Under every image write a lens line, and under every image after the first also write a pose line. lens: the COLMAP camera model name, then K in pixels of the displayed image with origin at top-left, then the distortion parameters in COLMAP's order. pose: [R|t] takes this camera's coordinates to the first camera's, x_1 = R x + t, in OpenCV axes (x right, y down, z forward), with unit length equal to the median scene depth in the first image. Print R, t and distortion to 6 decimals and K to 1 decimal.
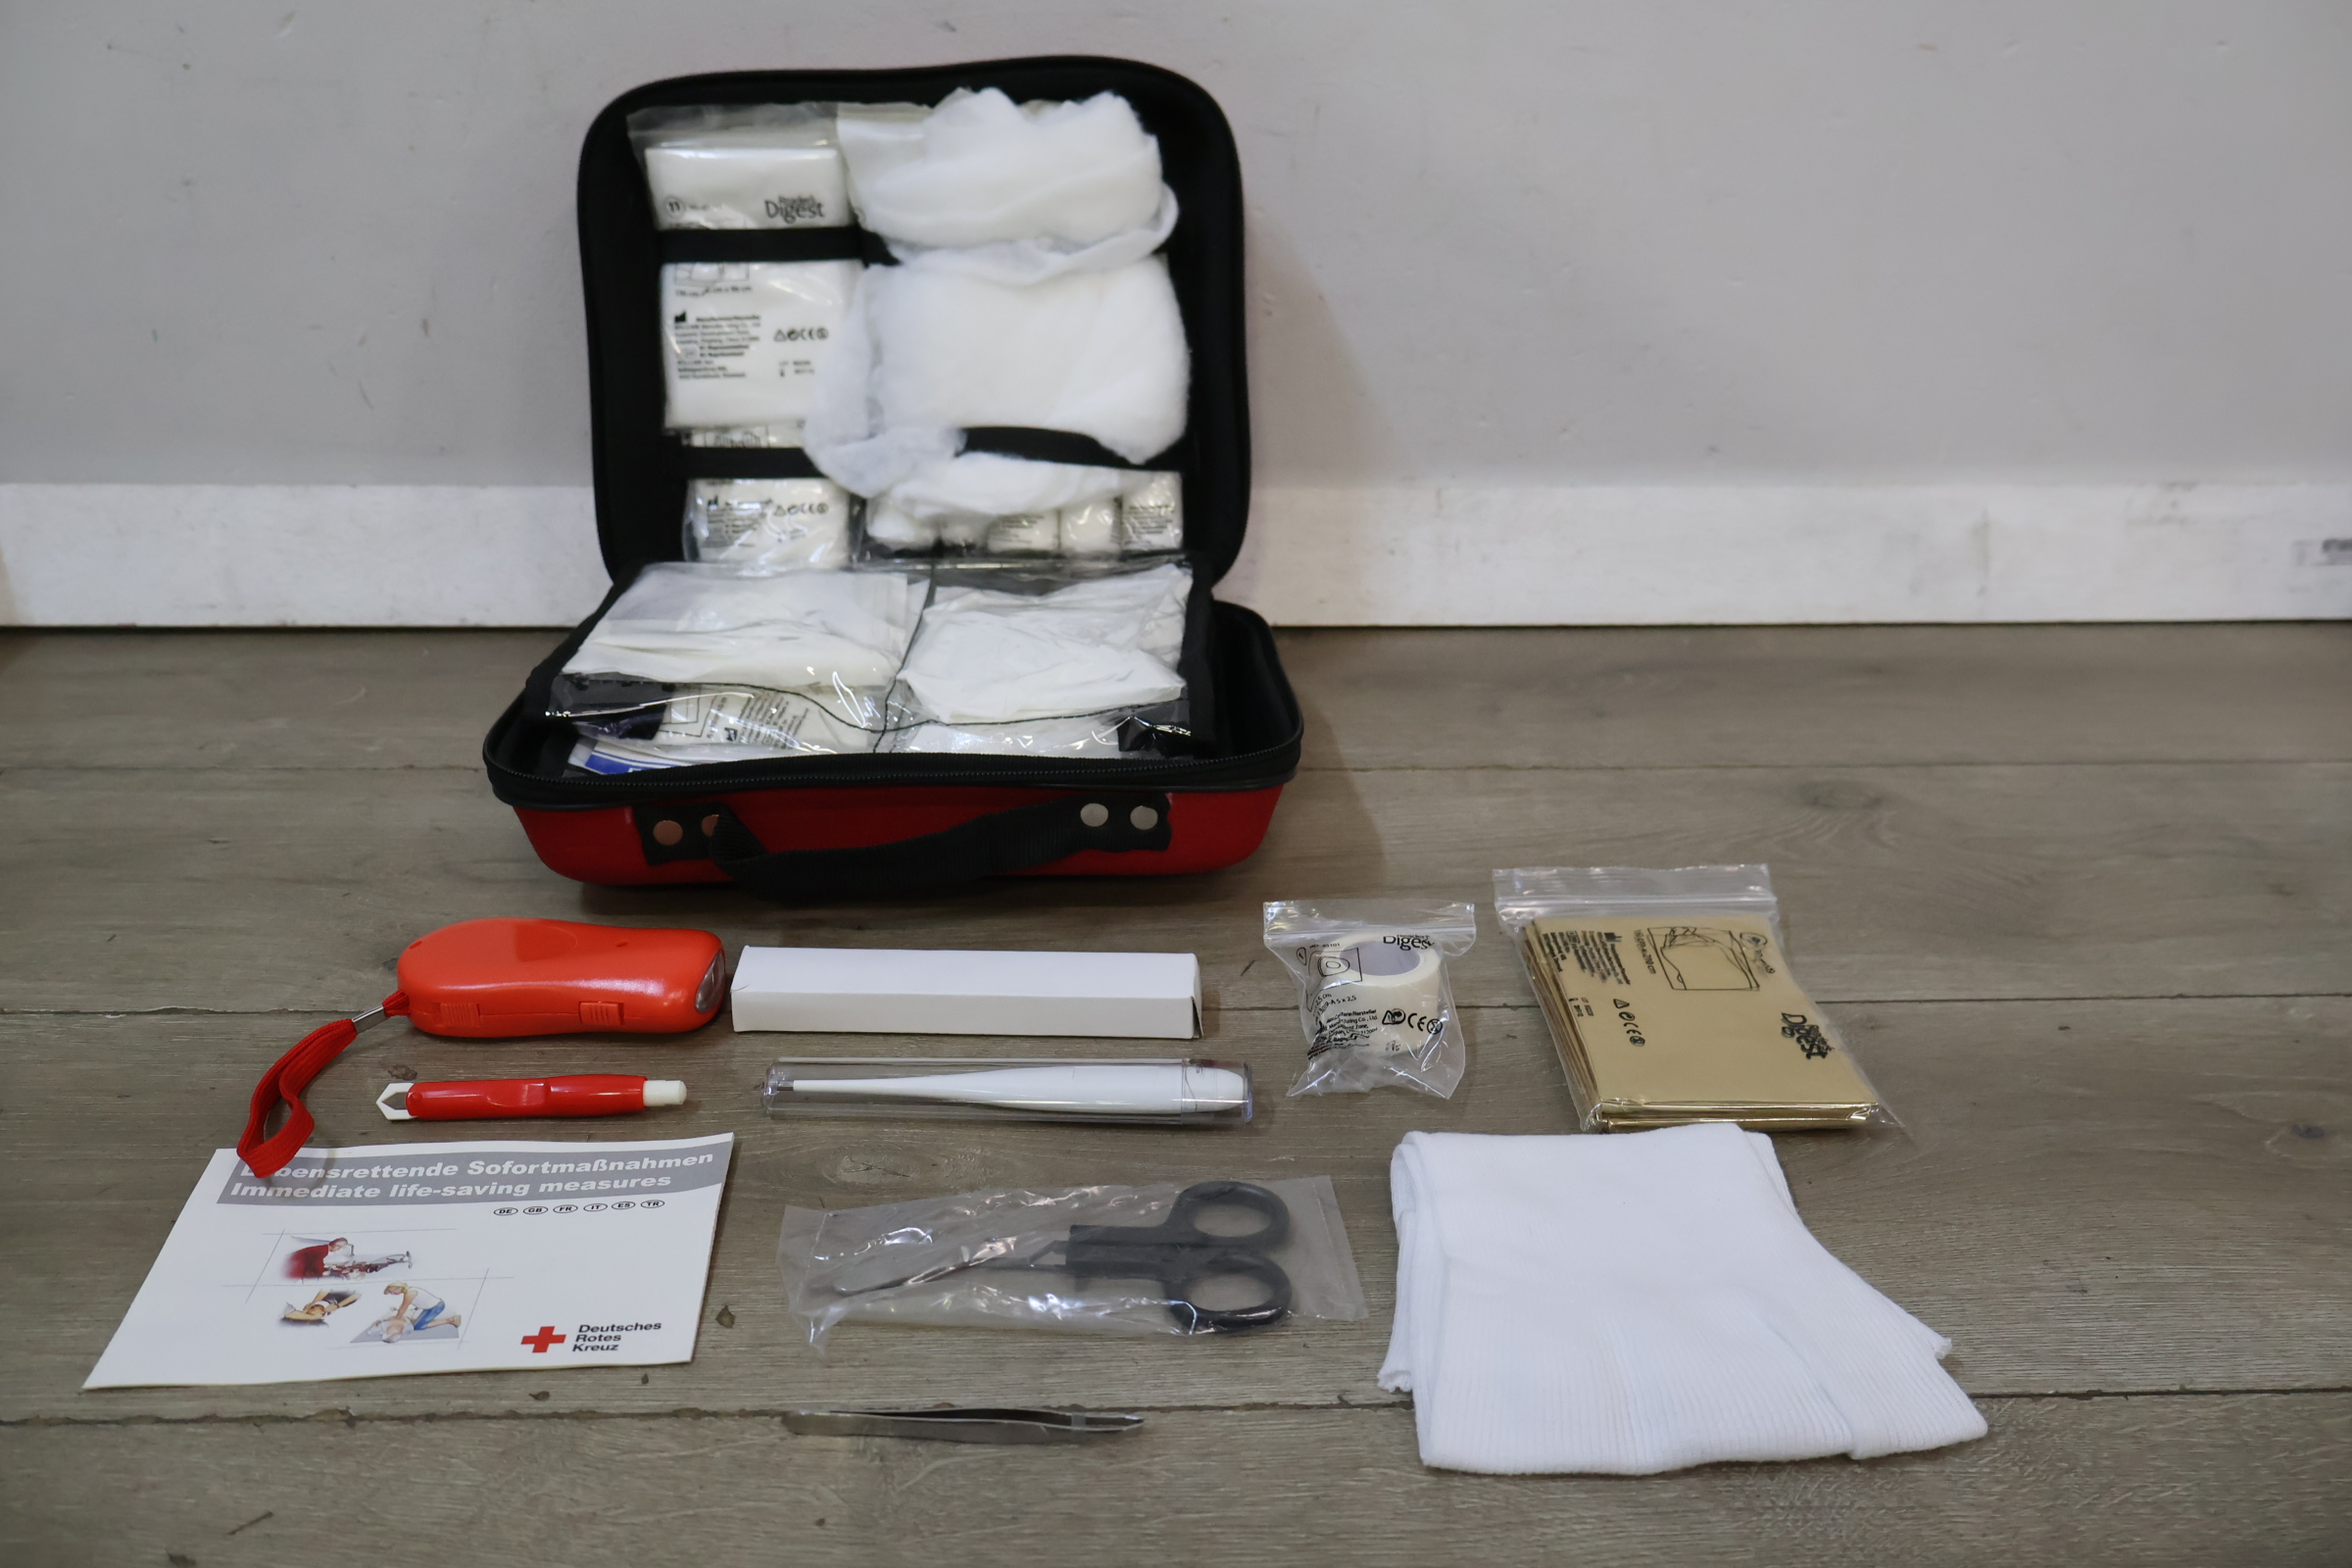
lens RADIAL K [[2058.3, 0, 1191.4], [0, 2058.3, 789.0], [0, 0, 1]] dist [0.021680, 0.002630]
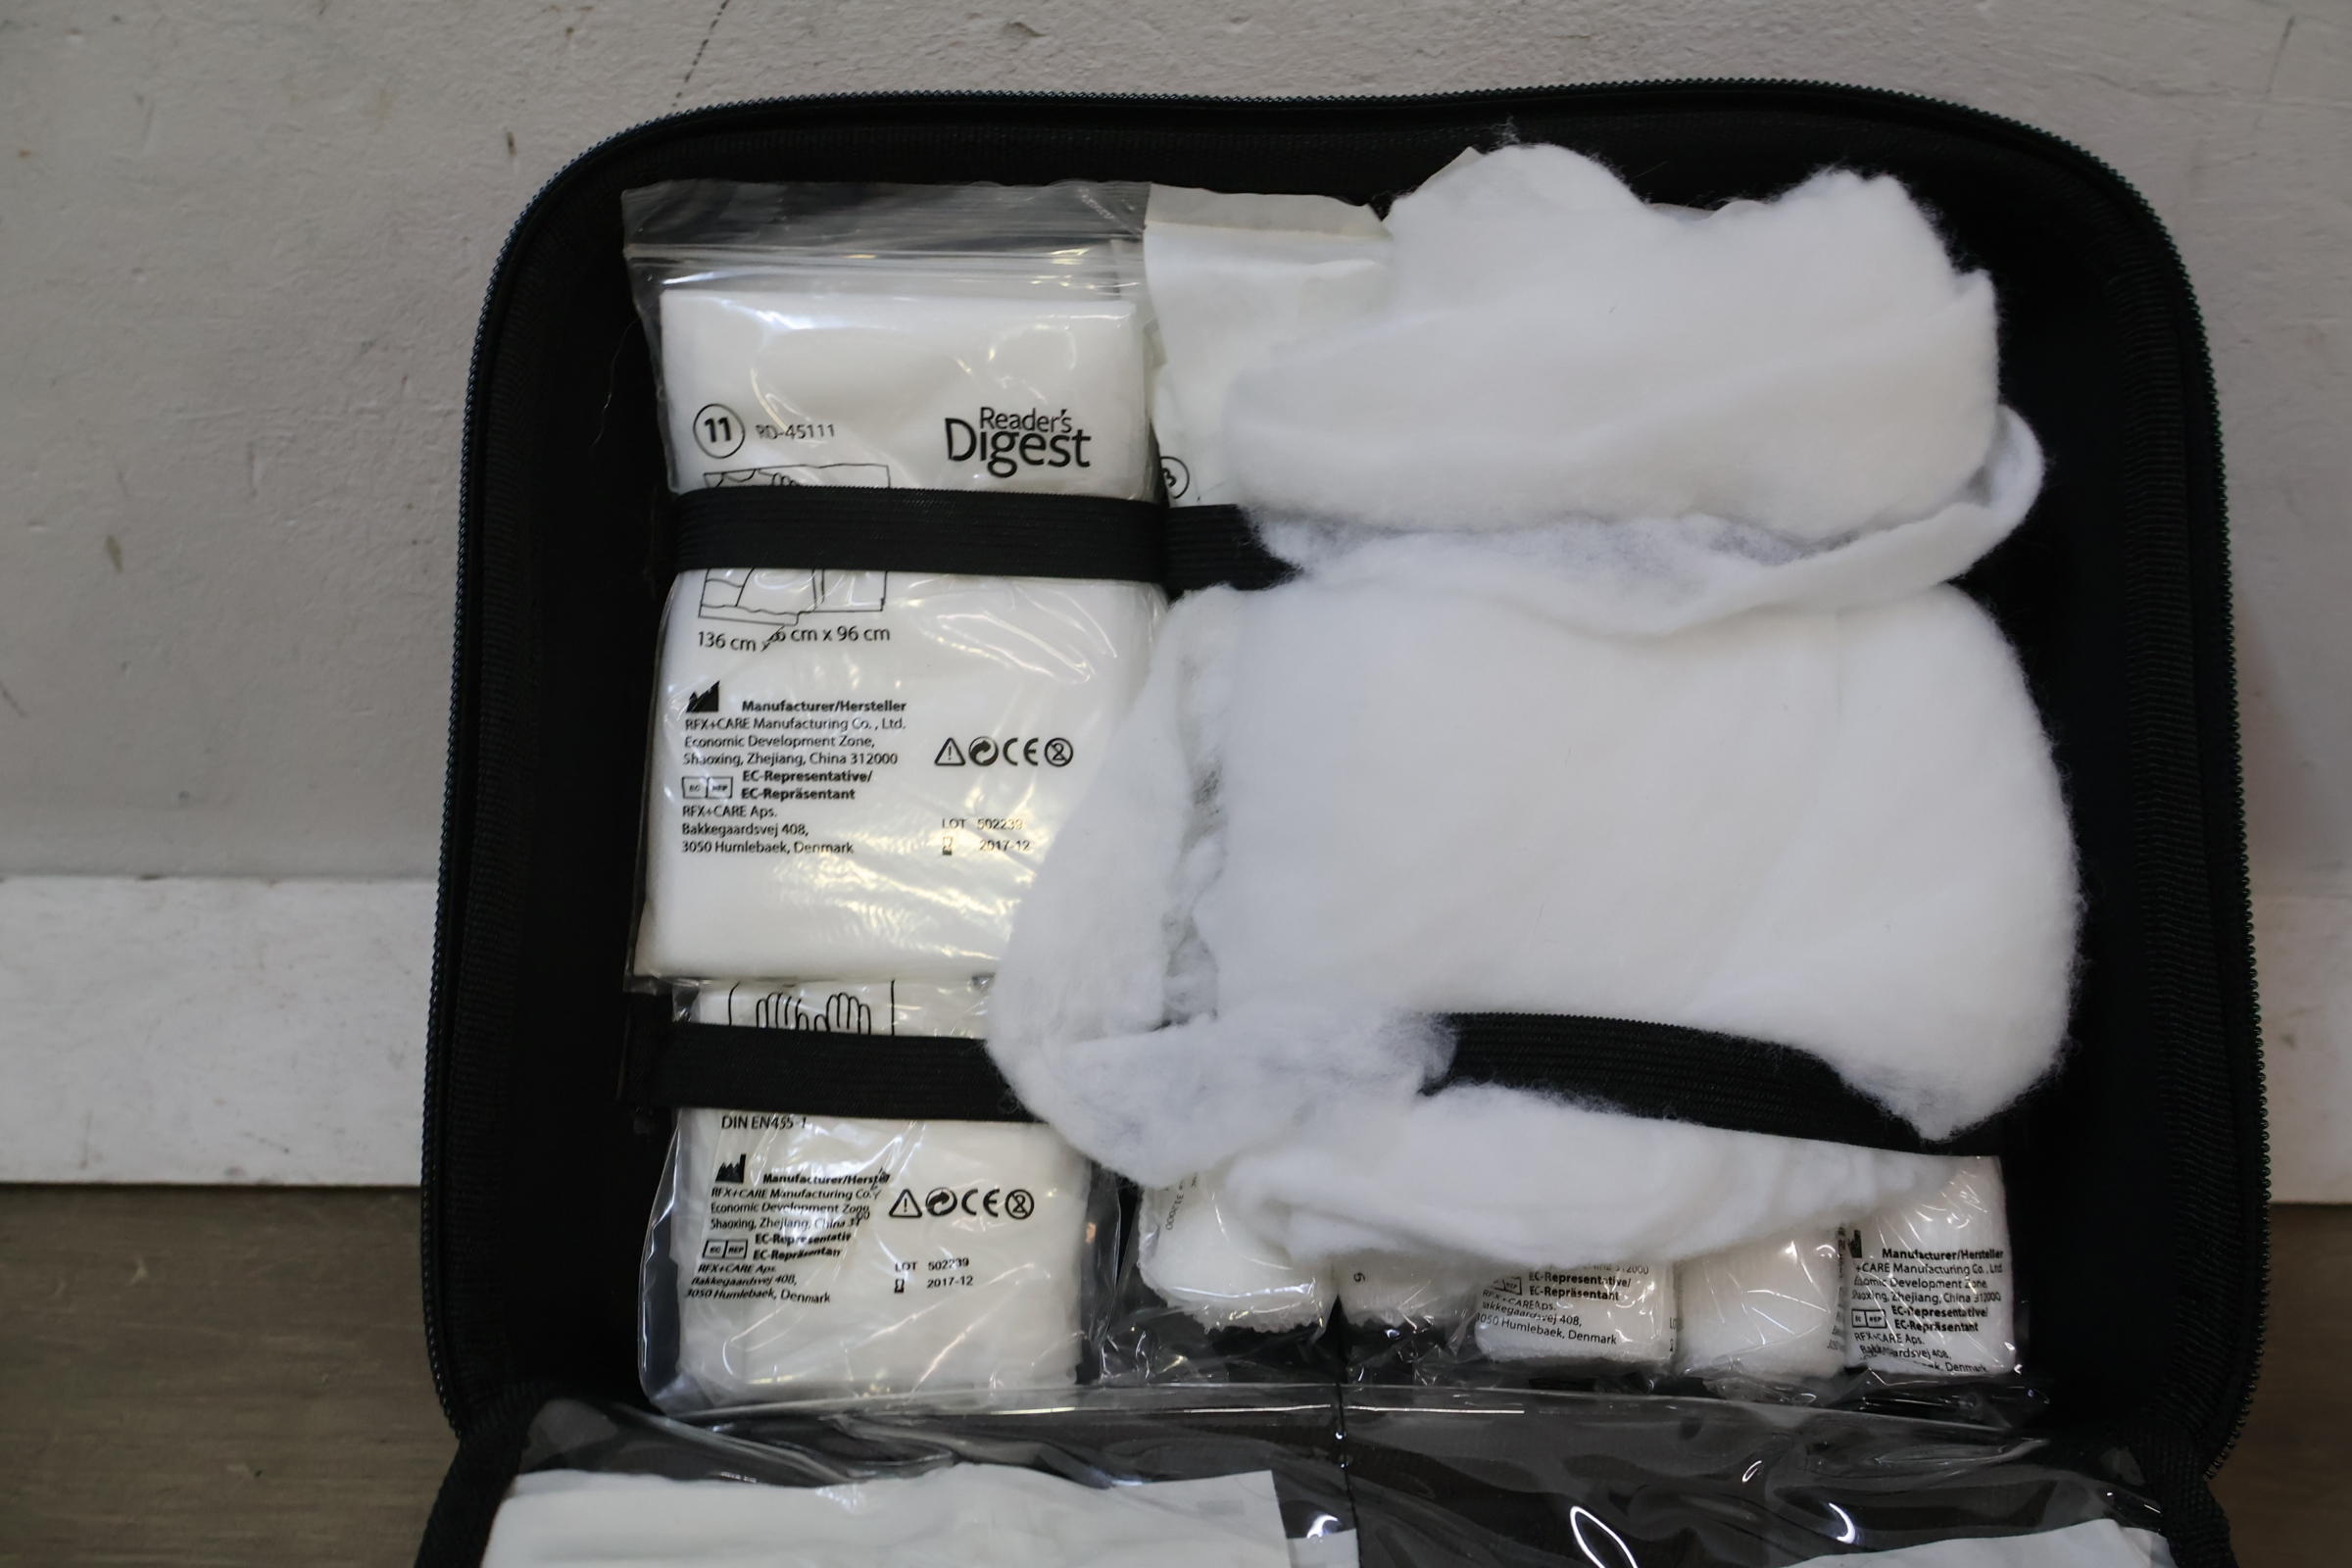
lens RADIAL K [[2058.3, 0, 1184.6], [0, 2058.3, 768.7], [0, 0, 1]] dist [0.021680, 0.002630]
pose [[0.998532, 0.043162, -0.032736, -0.148641], [-0.050360, 0.962281, -0.267354, -0.120398], [0.019962, 0.268610, 0.963042, 0.654445]]
